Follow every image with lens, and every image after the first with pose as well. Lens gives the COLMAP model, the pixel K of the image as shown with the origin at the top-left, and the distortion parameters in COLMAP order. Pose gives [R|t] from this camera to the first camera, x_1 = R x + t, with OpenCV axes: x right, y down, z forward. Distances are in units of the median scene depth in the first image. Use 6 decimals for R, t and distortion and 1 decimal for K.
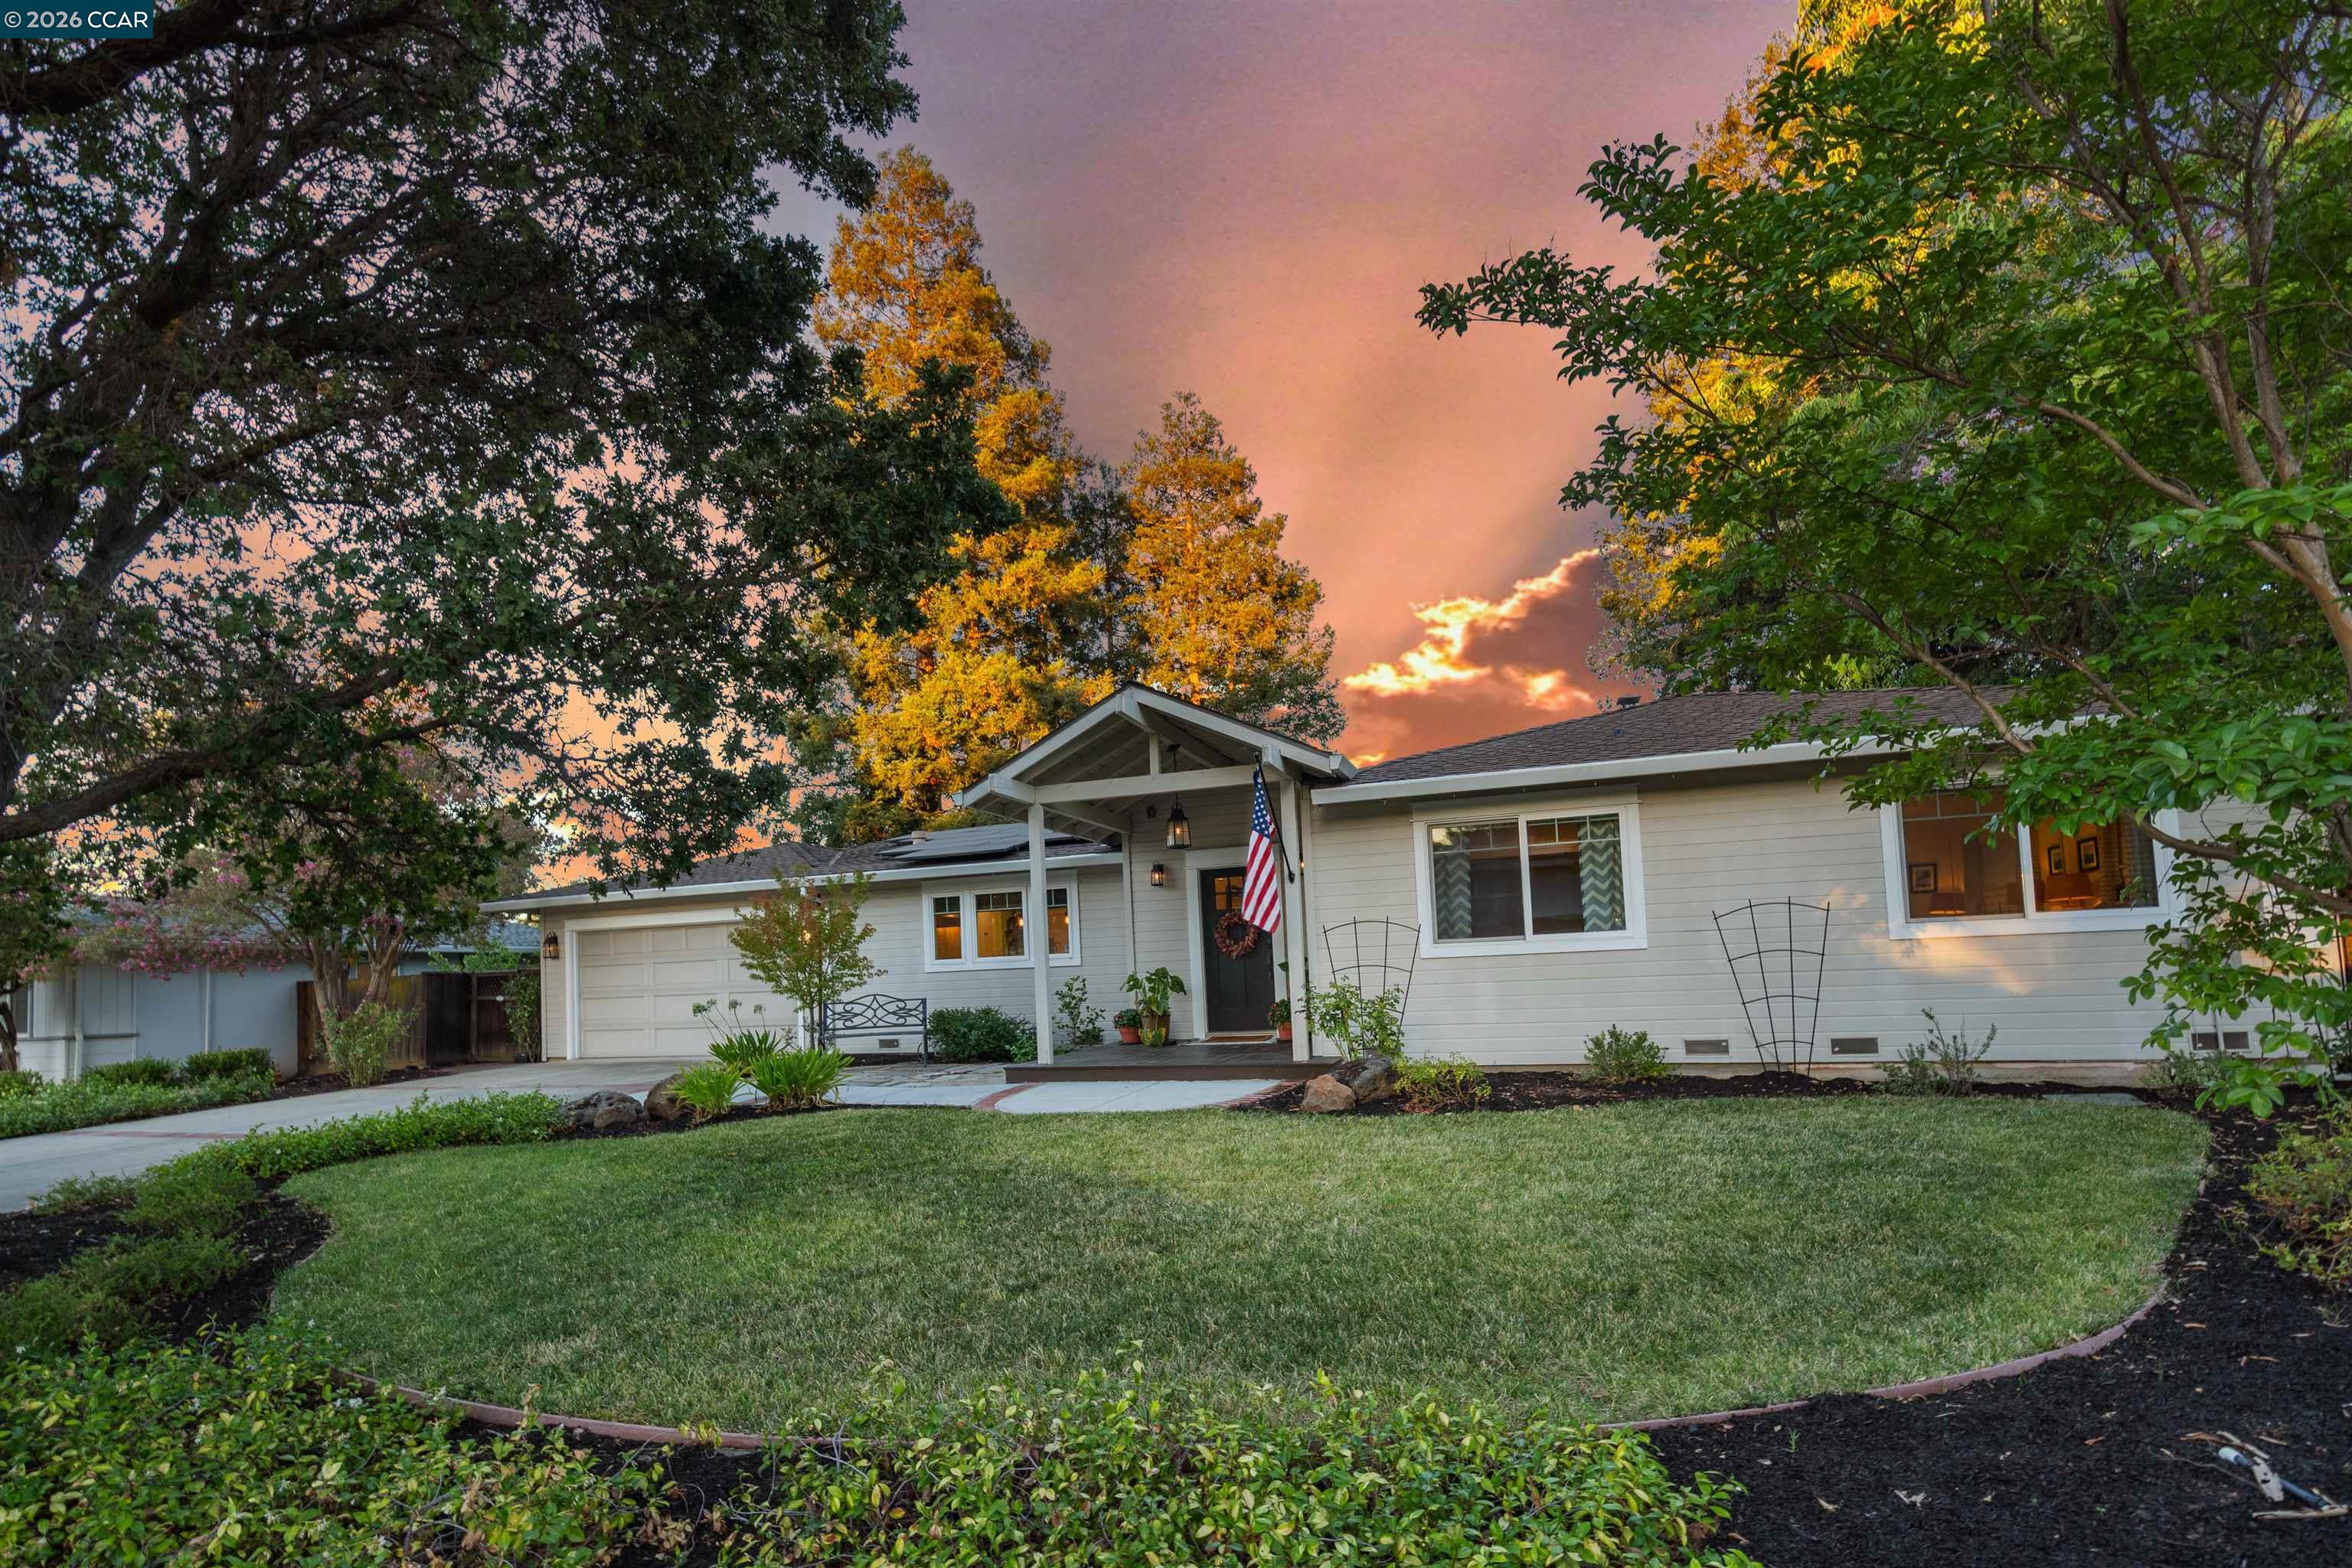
lens RADIAL K [[1112.2, 0, 1172.7], [0, 1112.2, 910.2], [0, 0, 1]] dist [-0.002873, -0.000109]
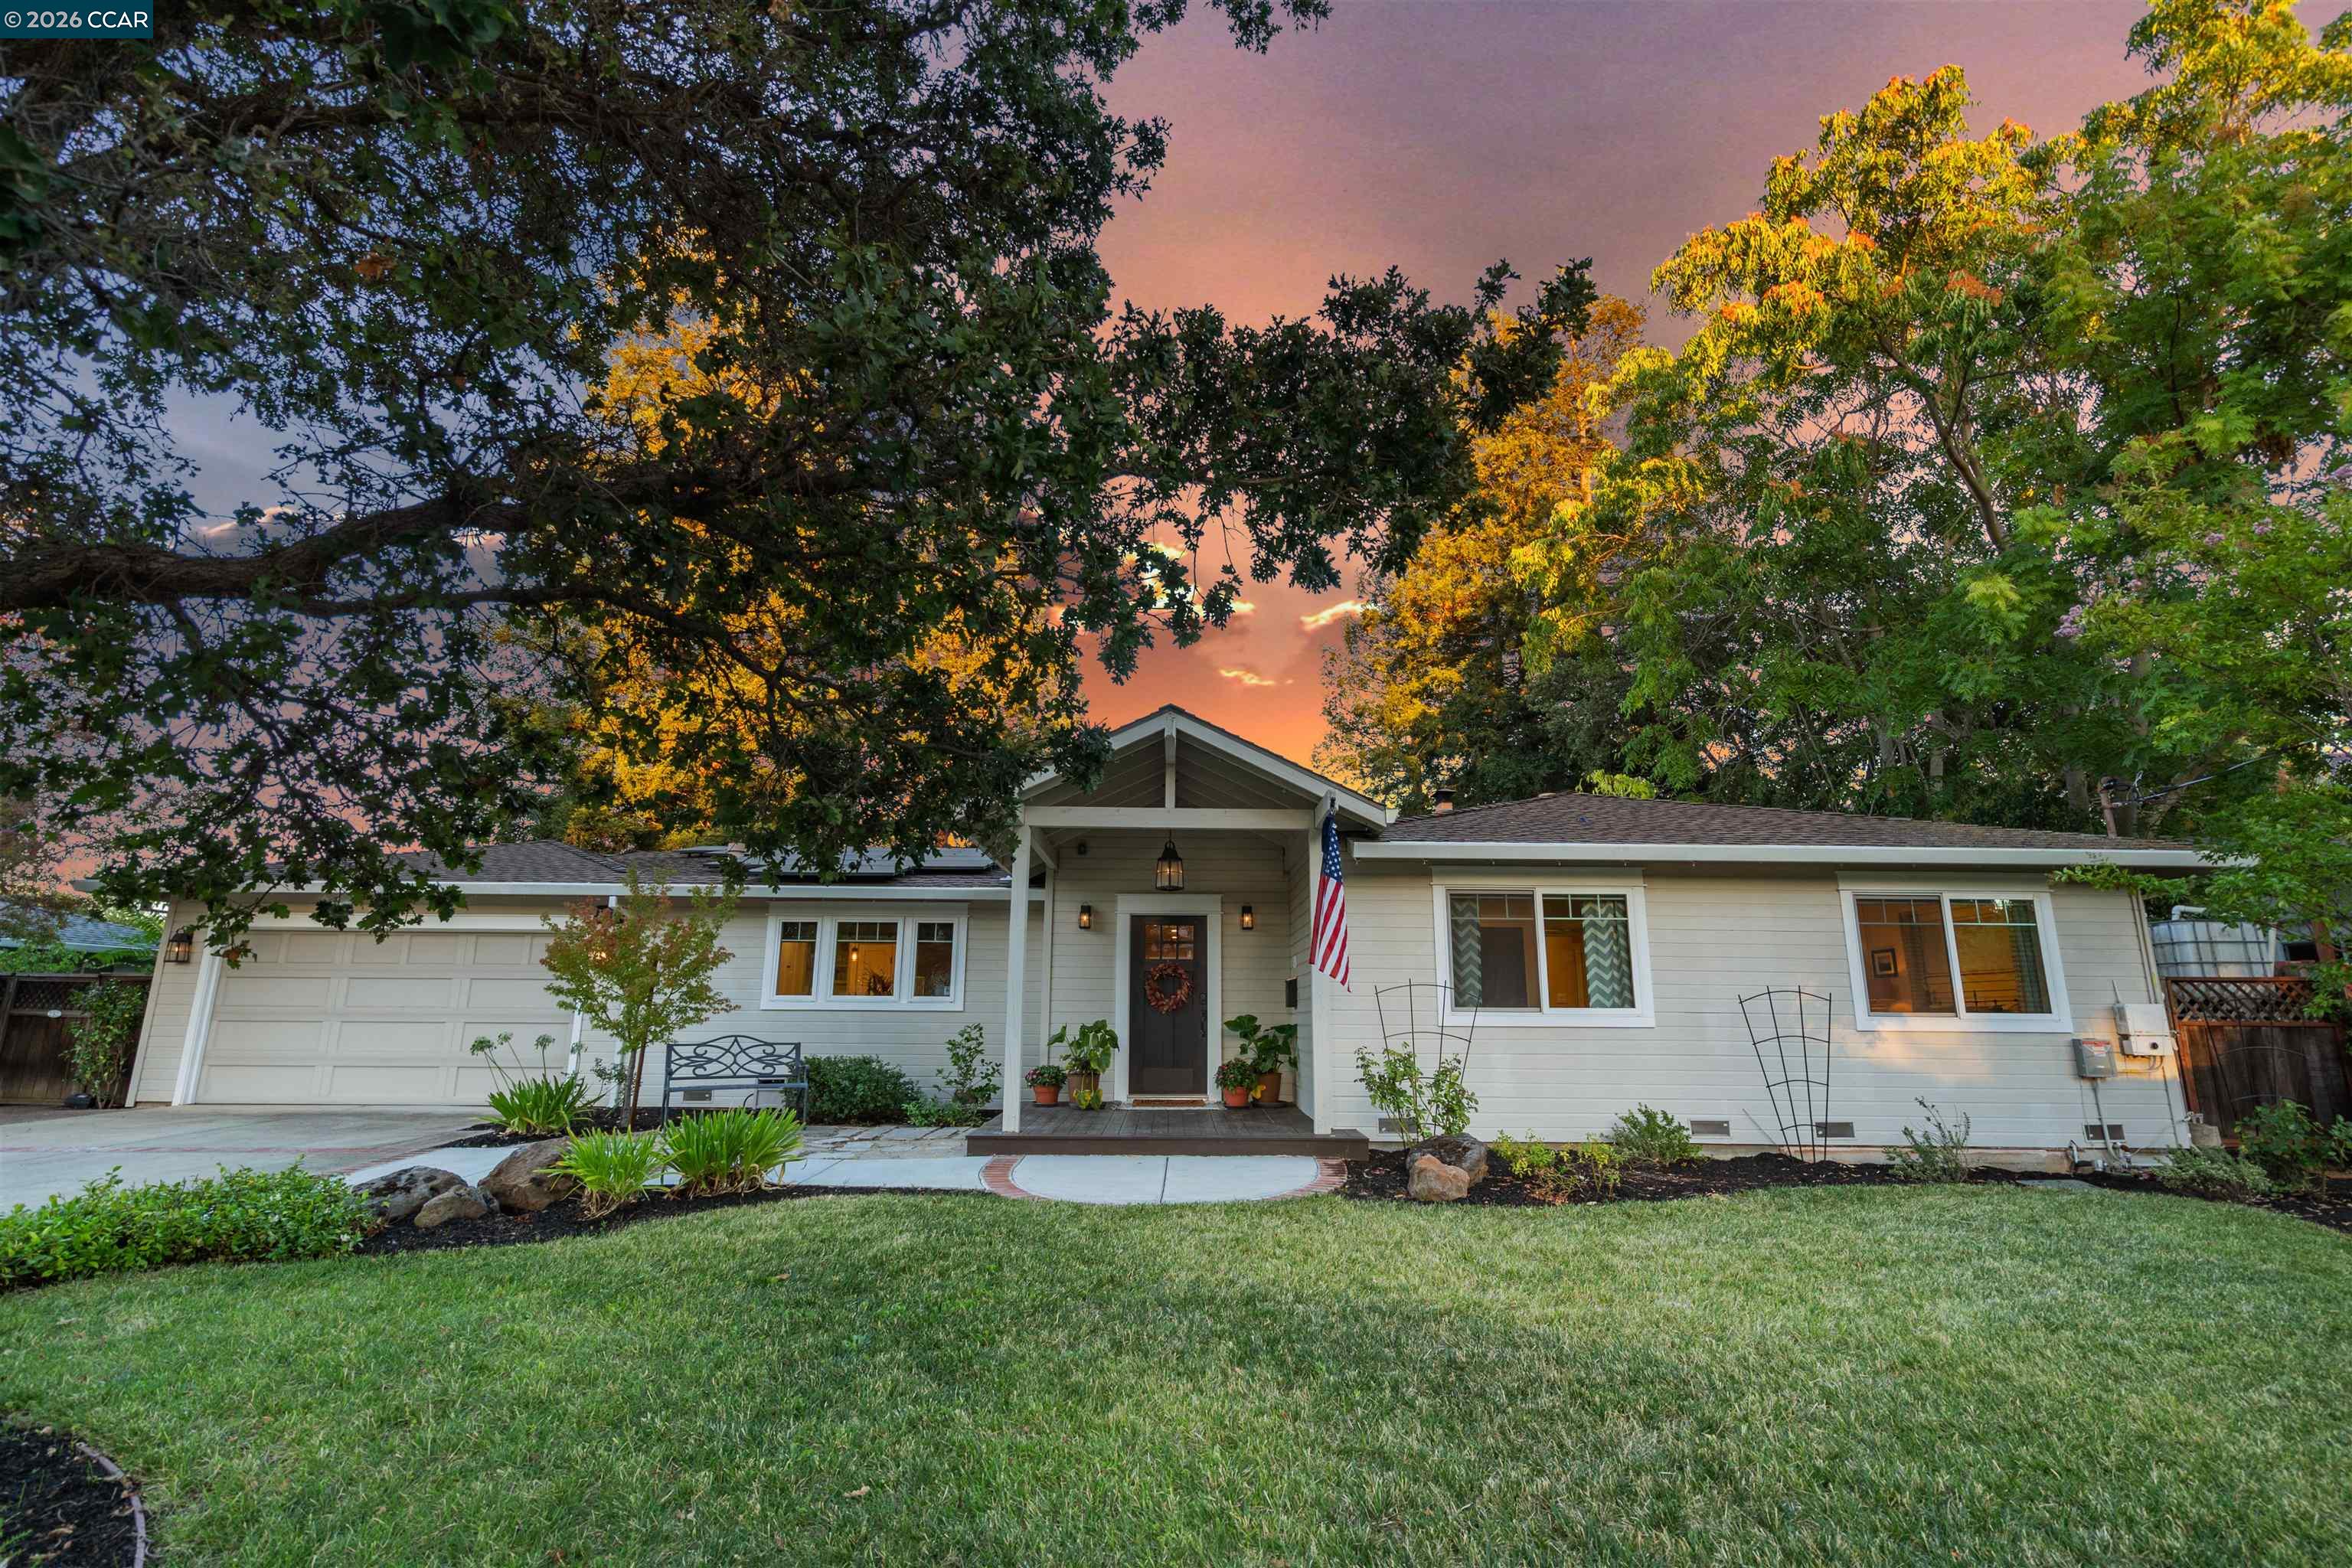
lens RADIAL K [[1033.2, 0, 1176.0], [0, 1033.2, 784.0], [0, 0, 1]] dist [0.002151, 0.000213]
pose [[0.937671, 0.122660, 0.325159, -0.290722], [-0.065406, 0.981208, -0.181529, 0.013906], [-0.341315, 0.148947, 0.928073, 0.194571]]
